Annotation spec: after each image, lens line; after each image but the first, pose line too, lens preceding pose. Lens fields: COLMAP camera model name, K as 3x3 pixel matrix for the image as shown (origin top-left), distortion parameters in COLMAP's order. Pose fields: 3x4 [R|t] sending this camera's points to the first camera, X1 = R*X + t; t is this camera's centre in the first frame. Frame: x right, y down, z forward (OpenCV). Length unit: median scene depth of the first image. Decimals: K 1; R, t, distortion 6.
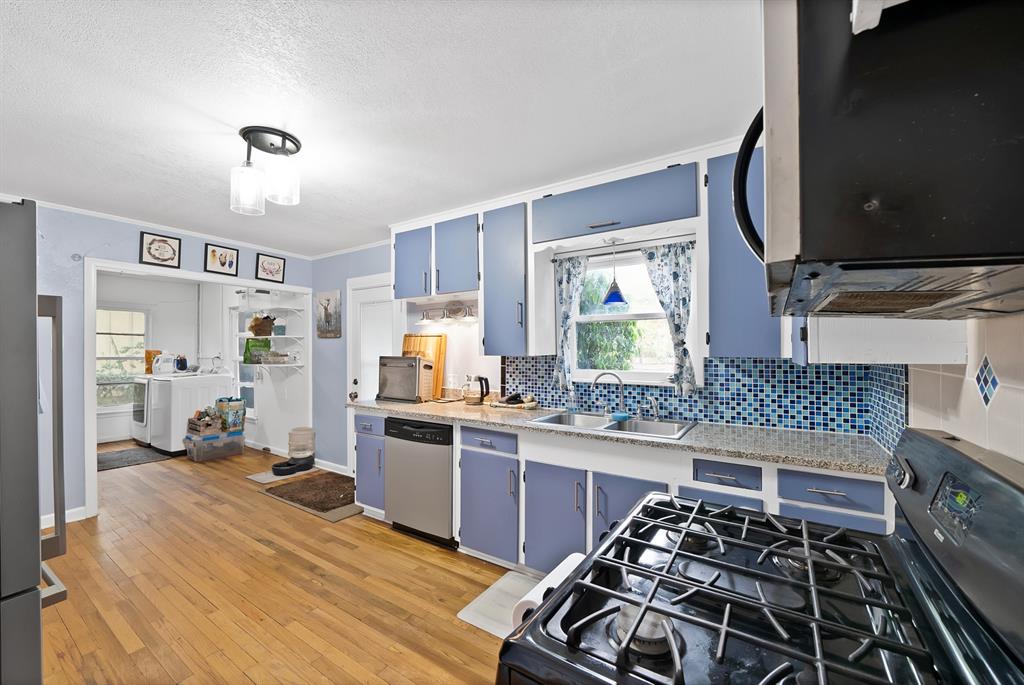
lens RADIAL K [[383.6, 0, 505.2], [0, 383.6, 339.2], [0, 0, 1]] dist [-0.014104, 0.000755]
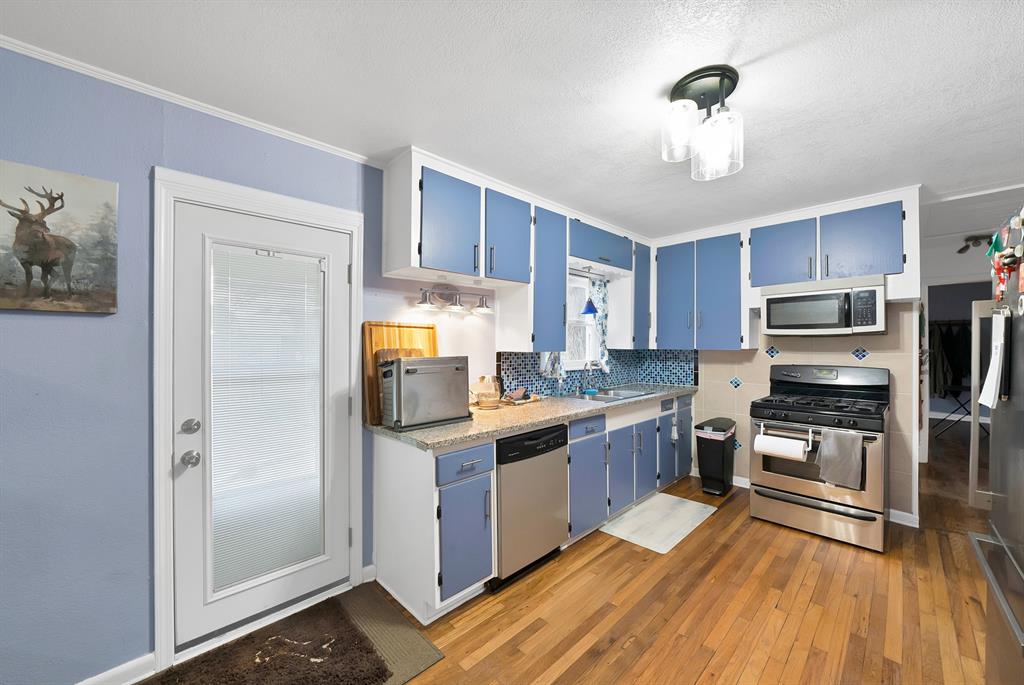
lens RADIAL K [[383.6, 0, 521.2], [0, 383.6, 338.2], [0, 0, 1]] dist [-0.014104, 0.000755]
pose [[0.241053, 0.020568, 0.970294, -1.106241], [-0.014736, 0.999738, -0.017531, 0.028036], [-0.970400, -0.010073, 0.241293, 0.866509]]
